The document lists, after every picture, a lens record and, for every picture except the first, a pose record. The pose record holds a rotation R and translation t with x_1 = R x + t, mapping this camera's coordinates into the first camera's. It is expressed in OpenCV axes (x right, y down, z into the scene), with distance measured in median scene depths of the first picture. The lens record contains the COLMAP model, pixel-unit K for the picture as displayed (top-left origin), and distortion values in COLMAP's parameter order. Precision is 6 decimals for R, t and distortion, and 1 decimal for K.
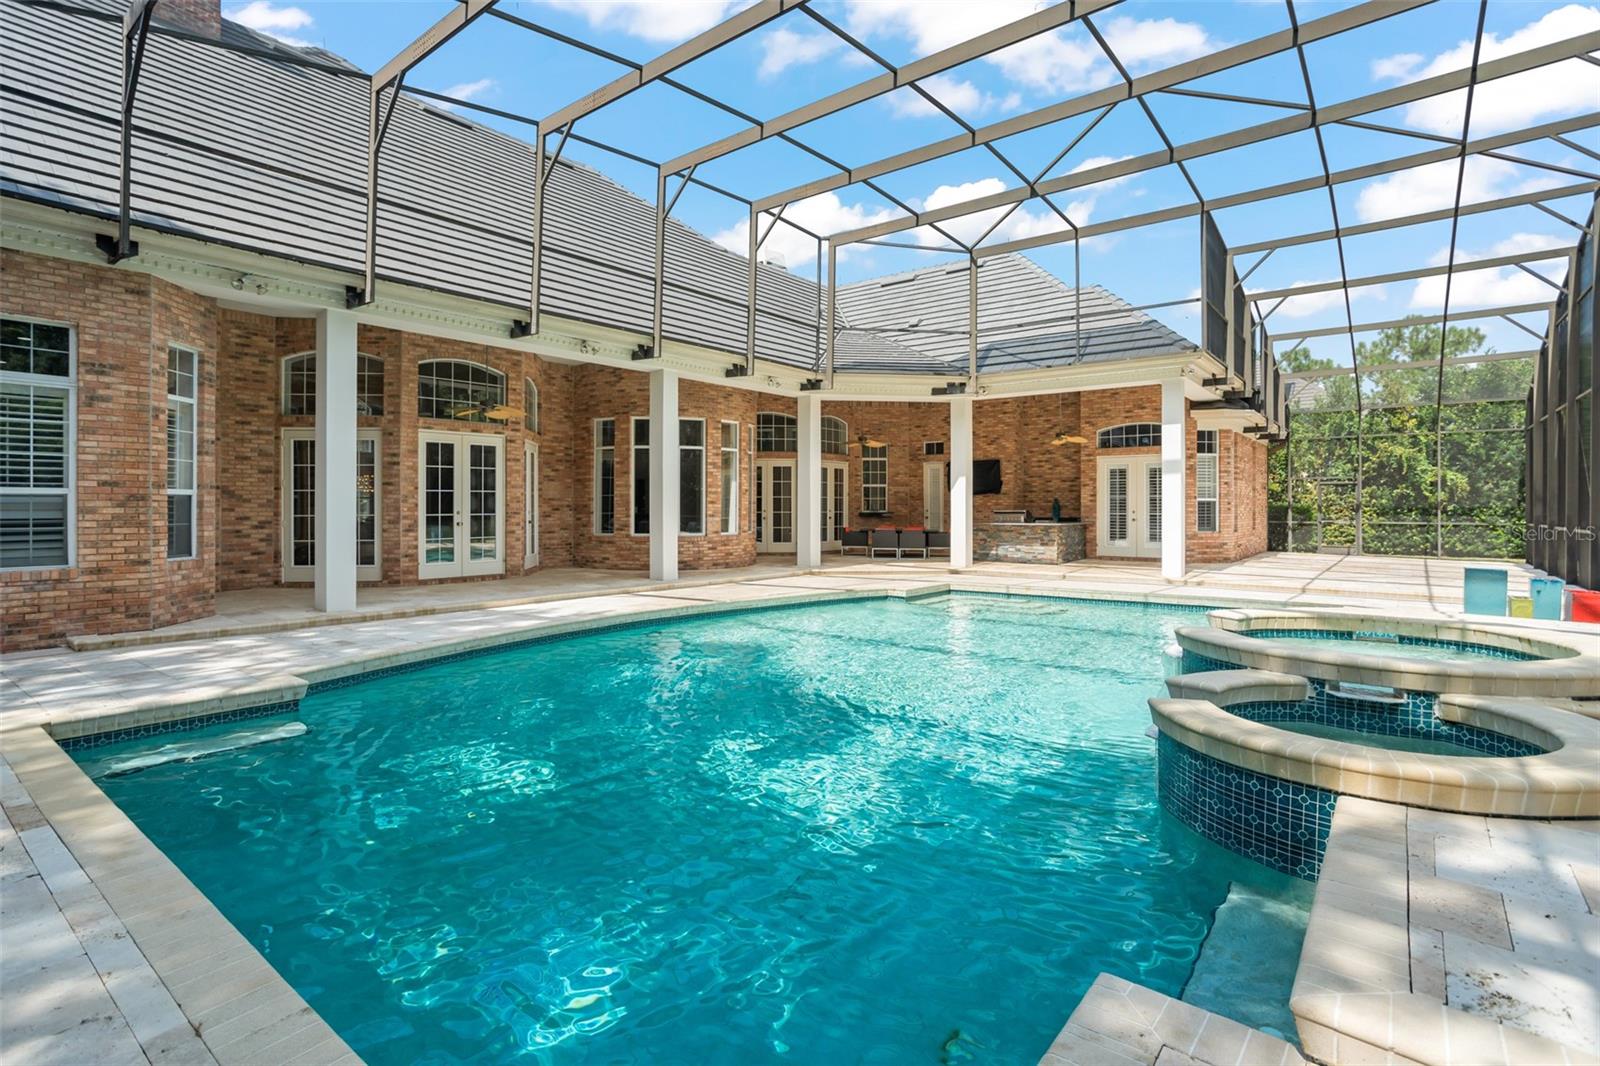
lens RADIAL K [[799.8, 0, 800.0], [0, 799.8, 533.0], [0, 0, 1]] dist [-0.044147, 0.037558]
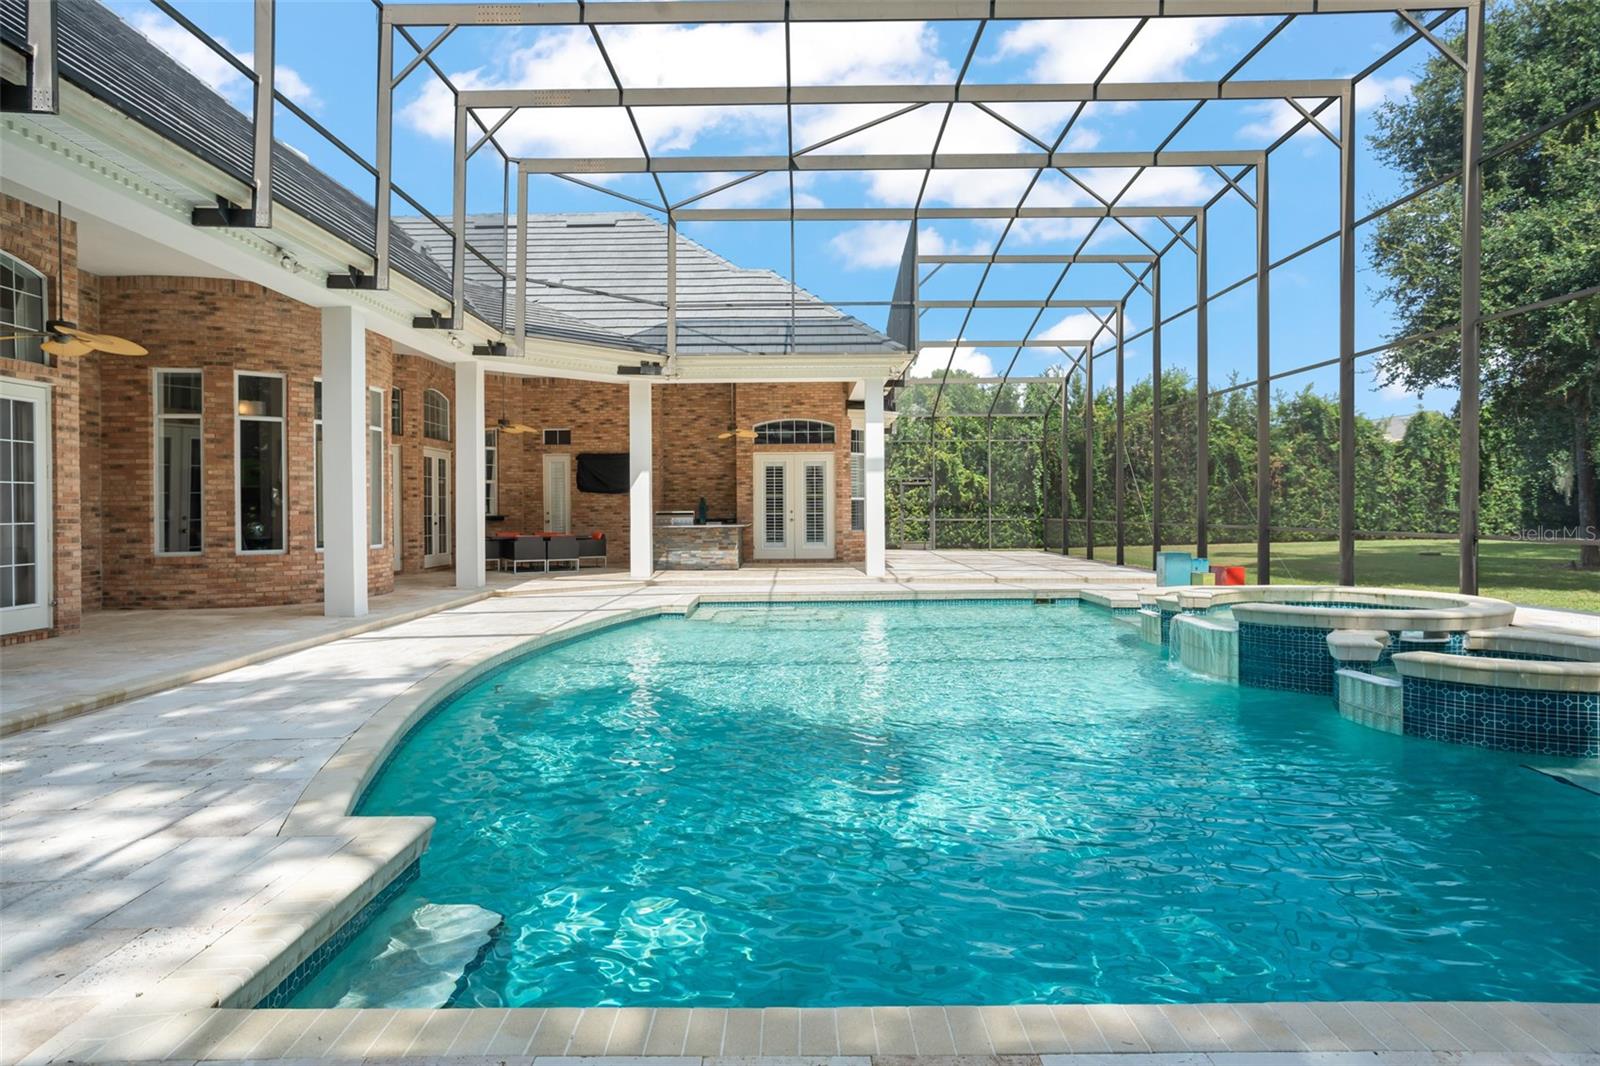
lens RADIAL K [[941.1, 0, 800.0], [0, 941.1, 533.0], [0, 0, 1]] dist [-0.002387, 0.001659]
pose [[0.783675, -0.022620, 0.620759, -0.310094], [0.028207, 0.999602, 0.000815, -0.001495], [-0.620530, 0.016871, 0.784001, 0.114170]]
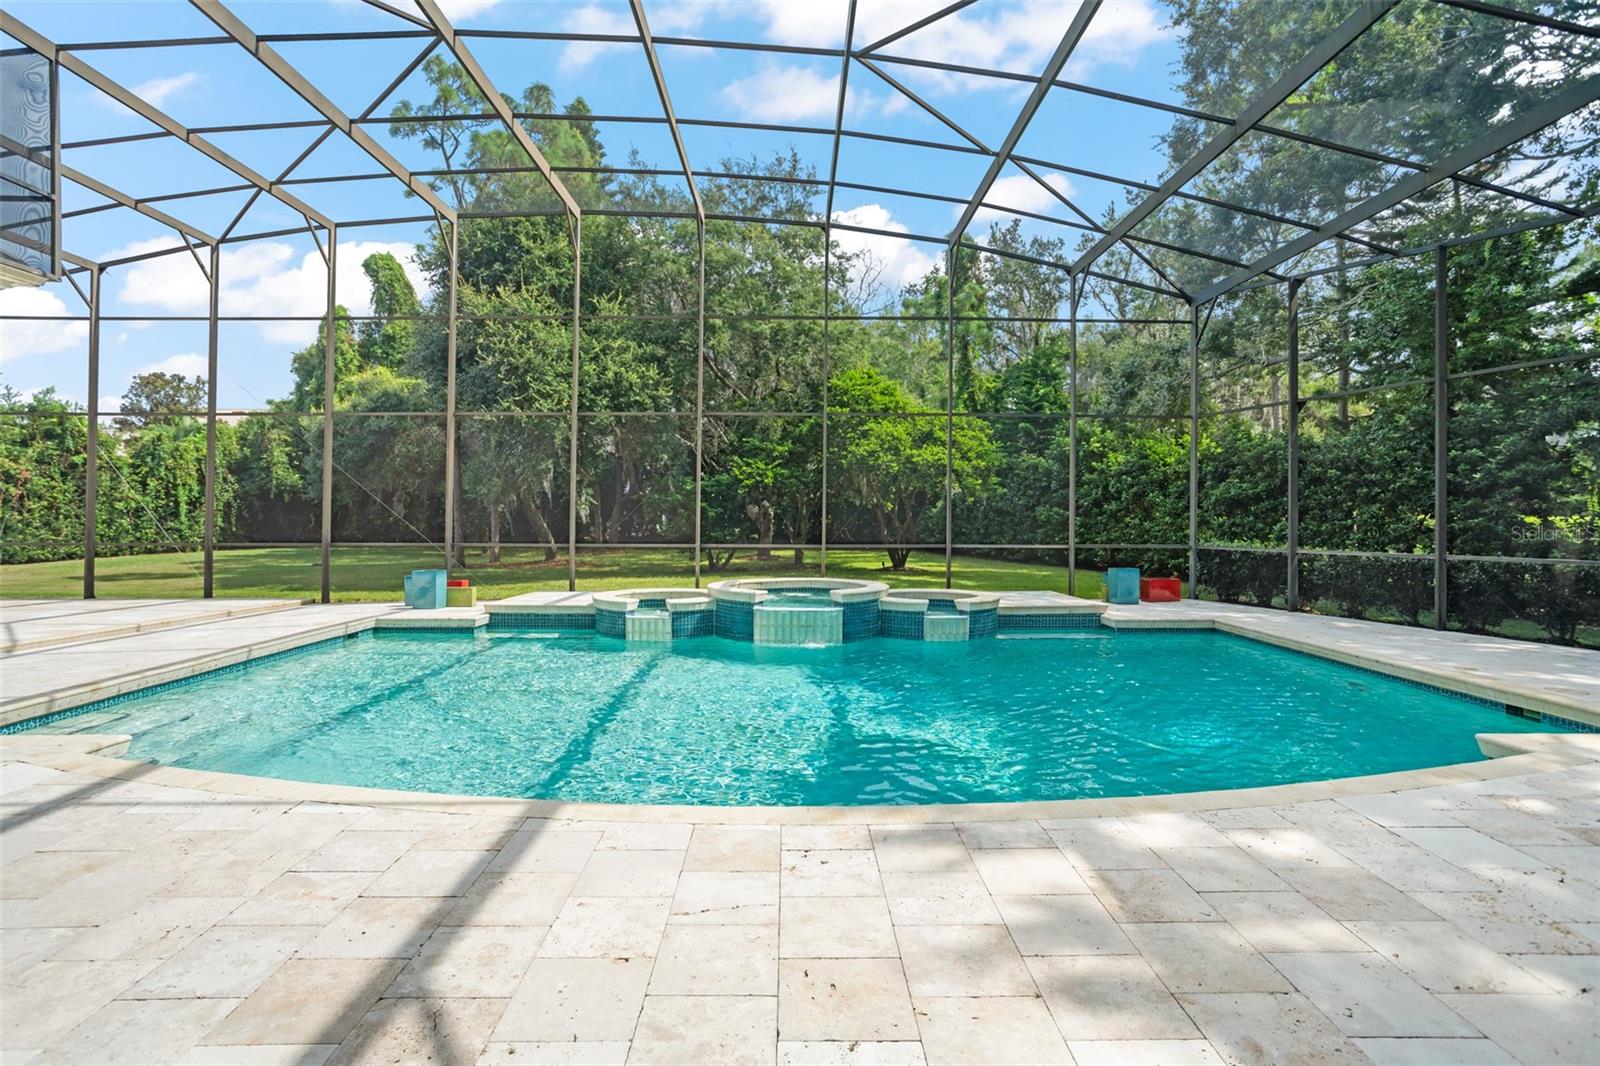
lens RADIAL K [[799.8, 0, 800.0], [0, 799.8, 533.0], [0, 0, 1]] dist [-0.044147, 0.037558]
pose [[-0.629190, -0.016943, 0.777067, -0.309963], [0.022597, 0.998941, 0.040077, -0.032063], [-0.776923, 0.042776, -0.628141, 0.790801]]
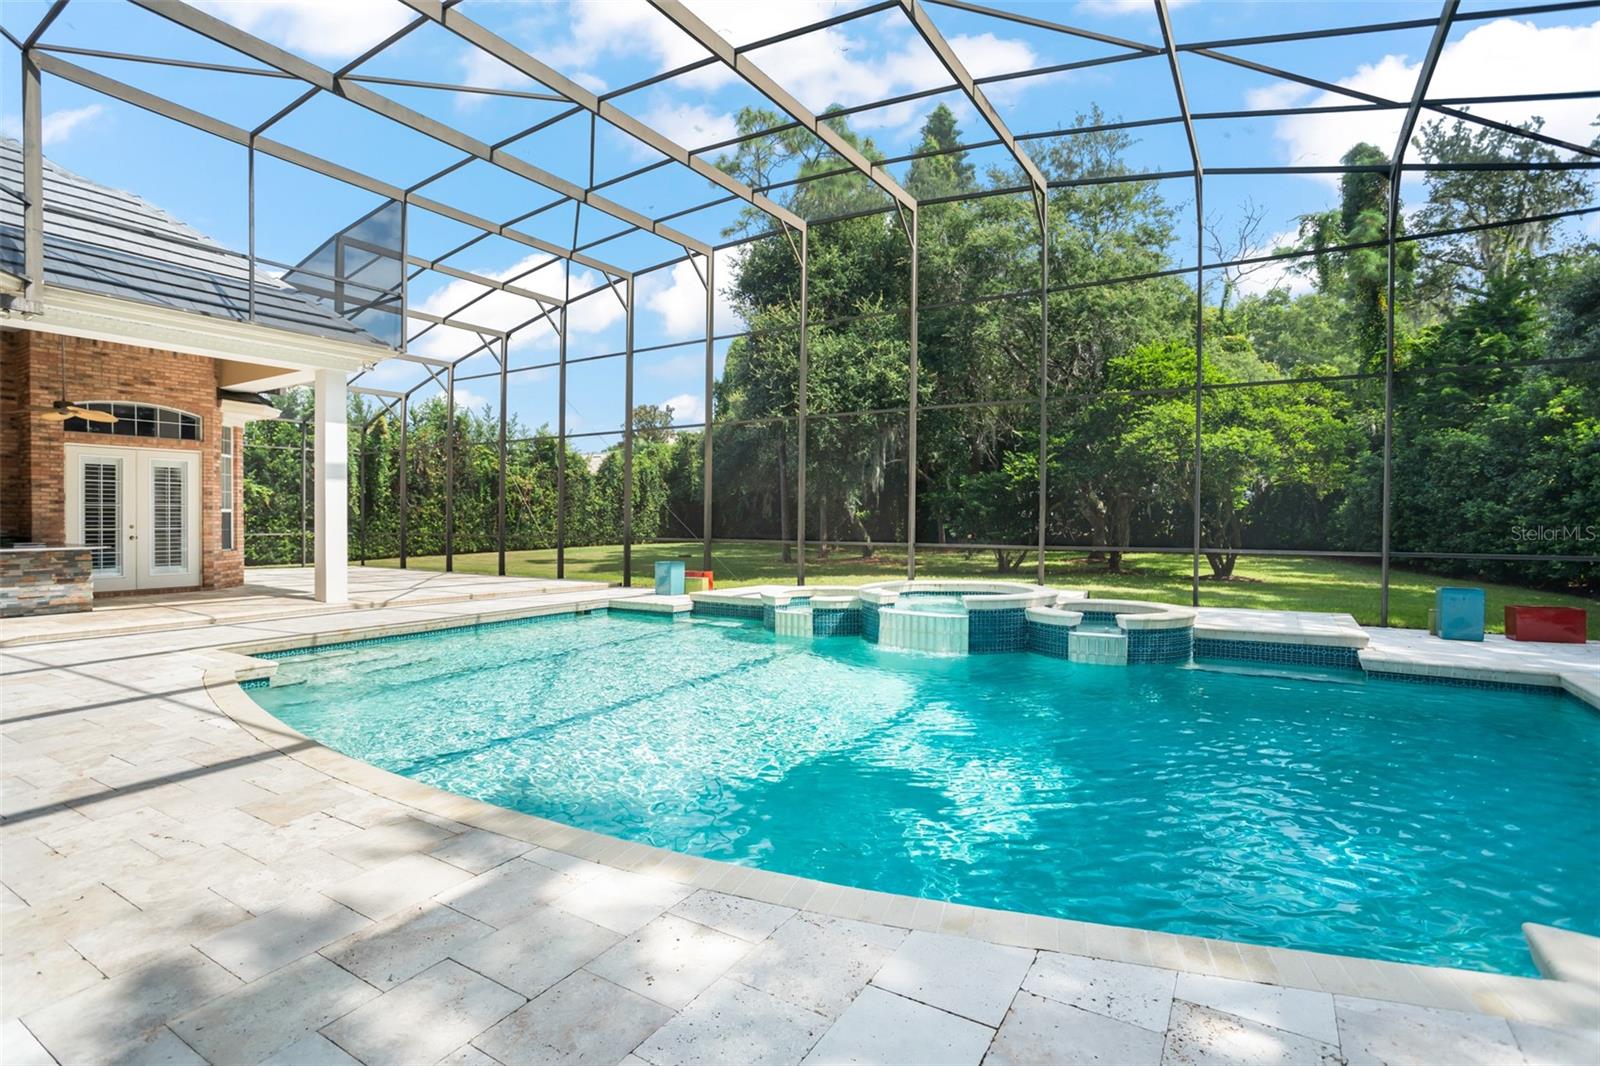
lens RADIAL K [[799.8, 0, 800.0], [0, 799.8, 533.0], [0, 0, 1]] dist [-0.044147, 0.037558]
pose [[-0.111207, -0.019779, 0.993600, -0.392332], [0.030207, 0.999273, 0.023272, -0.021385], [-0.993338, 0.032602, -0.110529, 0.536986]]
